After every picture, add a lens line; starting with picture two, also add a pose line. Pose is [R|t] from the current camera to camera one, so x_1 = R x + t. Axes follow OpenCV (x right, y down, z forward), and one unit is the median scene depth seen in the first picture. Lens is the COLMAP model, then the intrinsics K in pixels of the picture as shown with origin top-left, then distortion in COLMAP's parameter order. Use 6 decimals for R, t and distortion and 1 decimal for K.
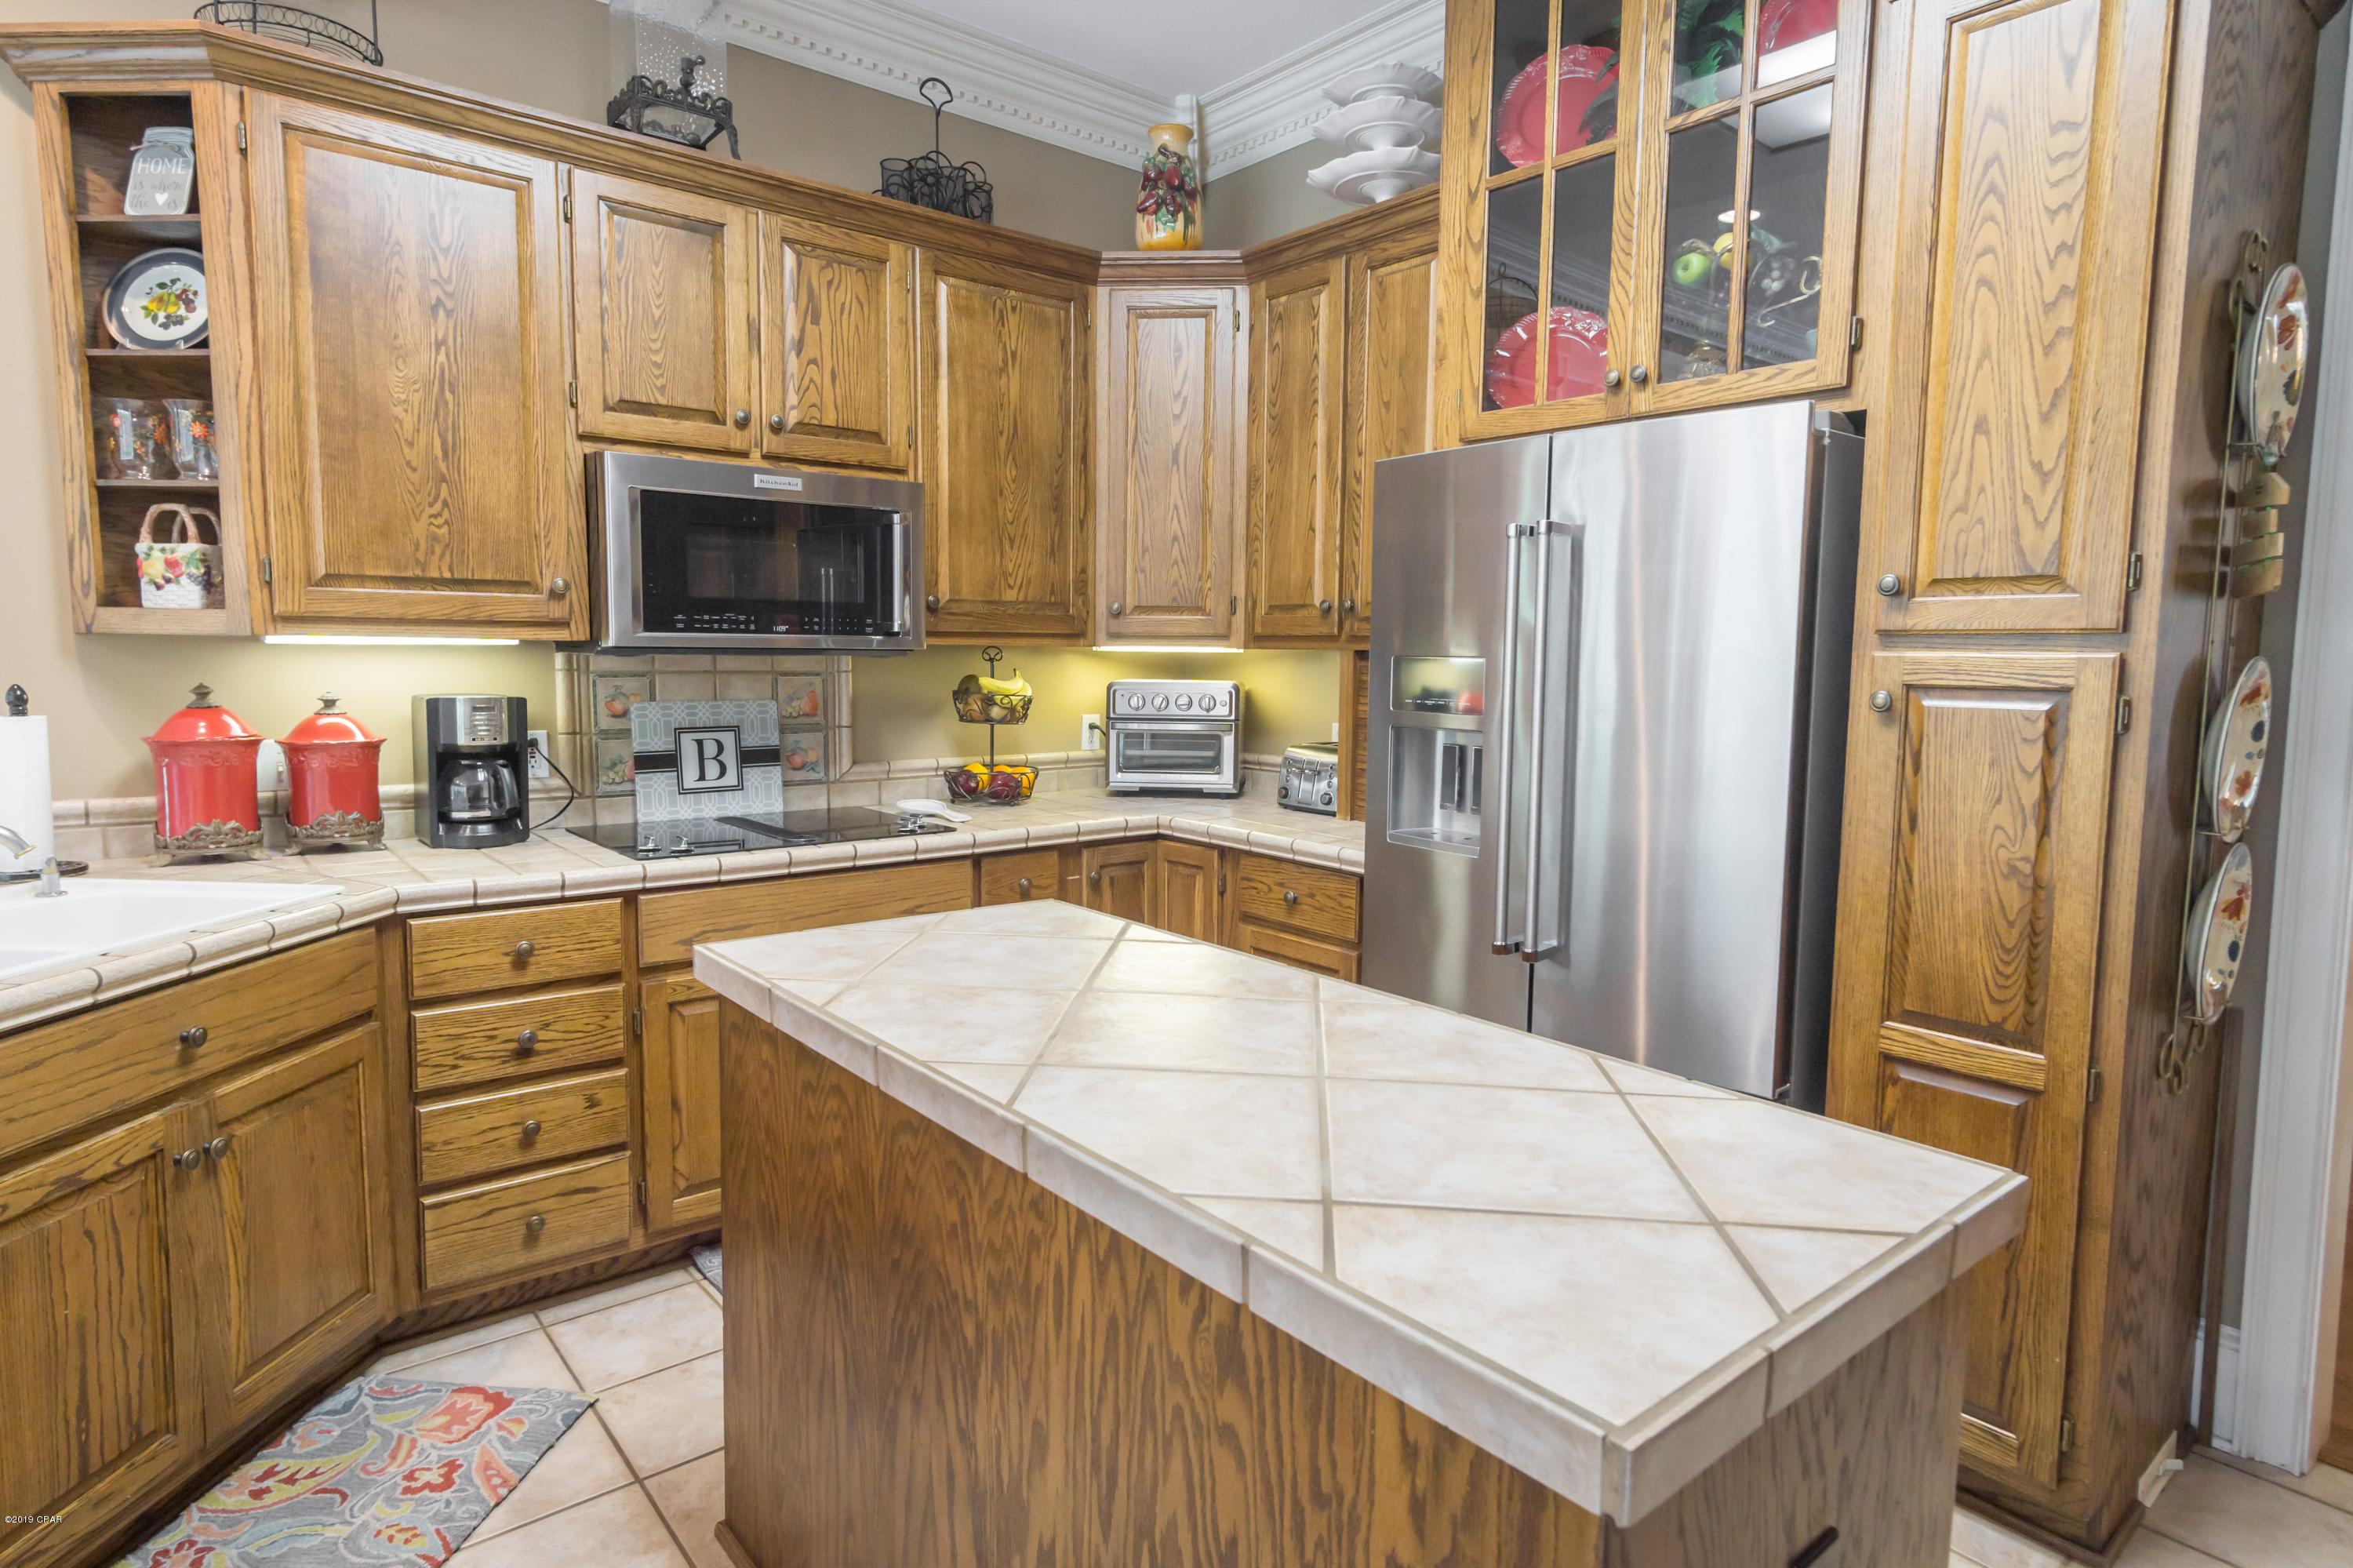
lens RADIAL K [[1238.2, 0, 1174.5], [0, 1238.2, 761.6], [0, 0, 1]] dist [0.000680, -0.000570]
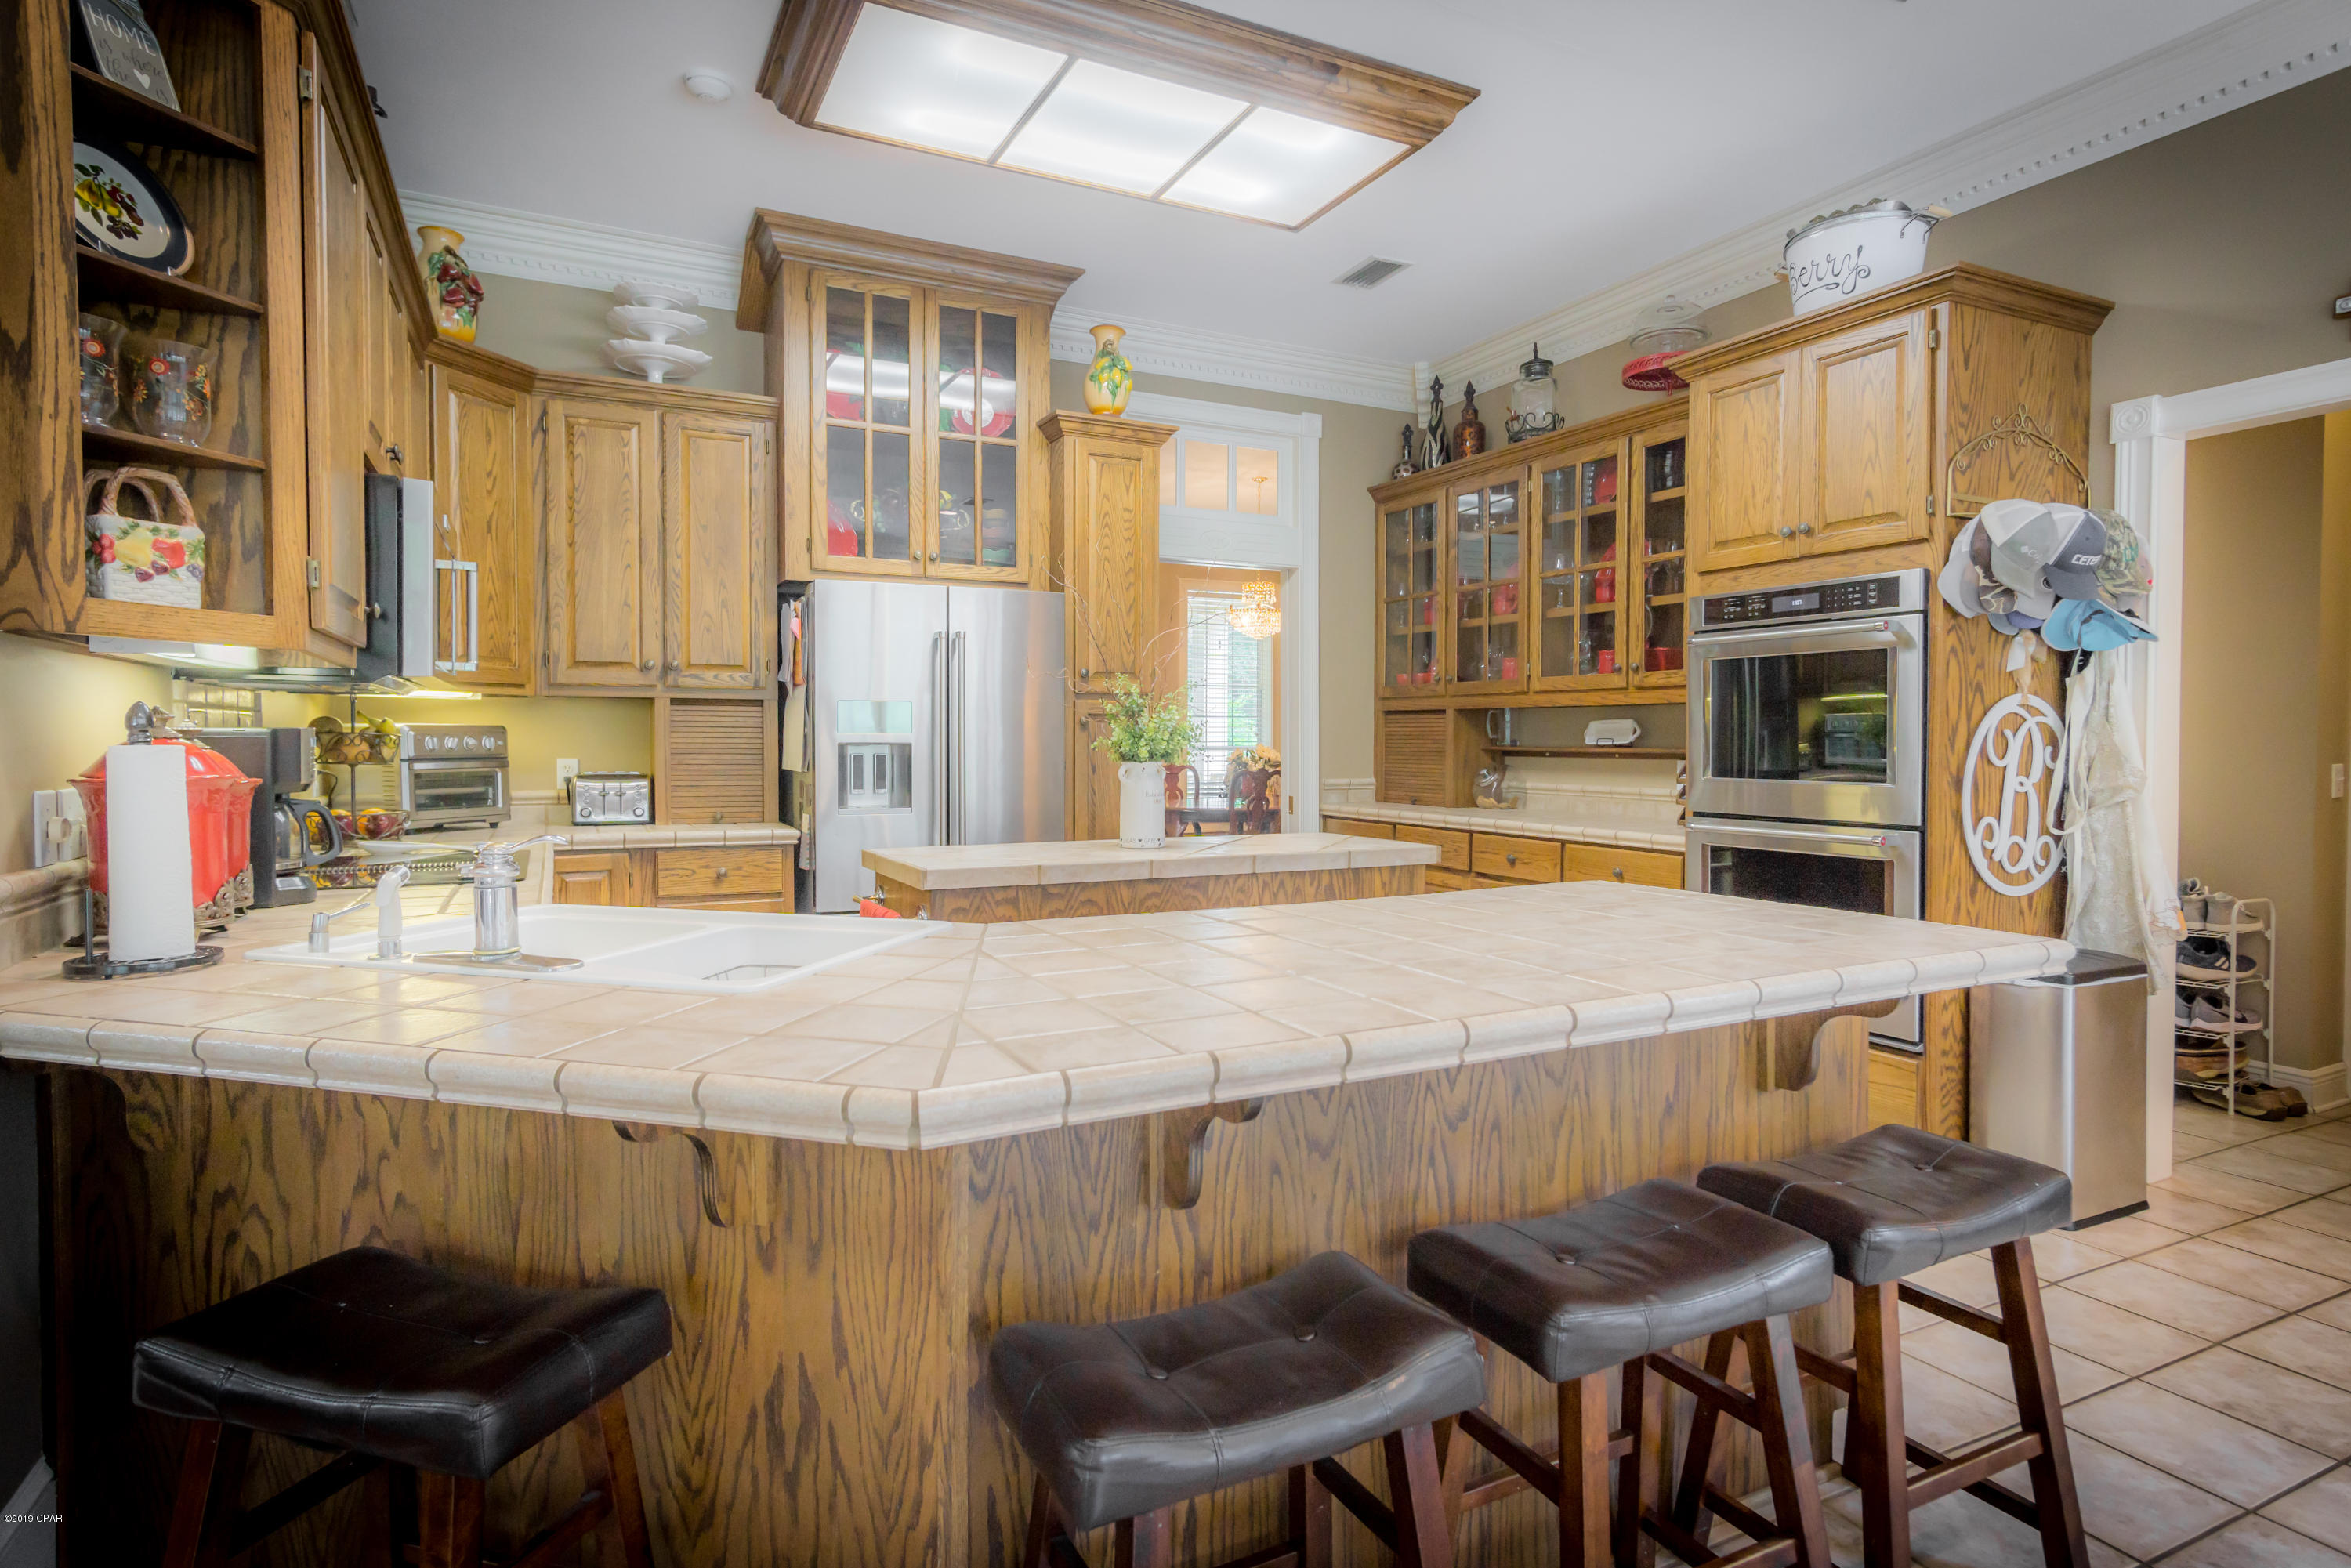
lens RADIAL K [[1237.0, 0, 1173.5], [0, 1237.0, 761.6], [0, 0, 1]] dist [0.000680, -0.000570]
pose [[0.244632, -0.027820, 0.969217, -1.416427], [0.089654, 0.995955, 0.005958, 0.027694], [-0.965462, 0.085436, 0.246137, 0.195624]]
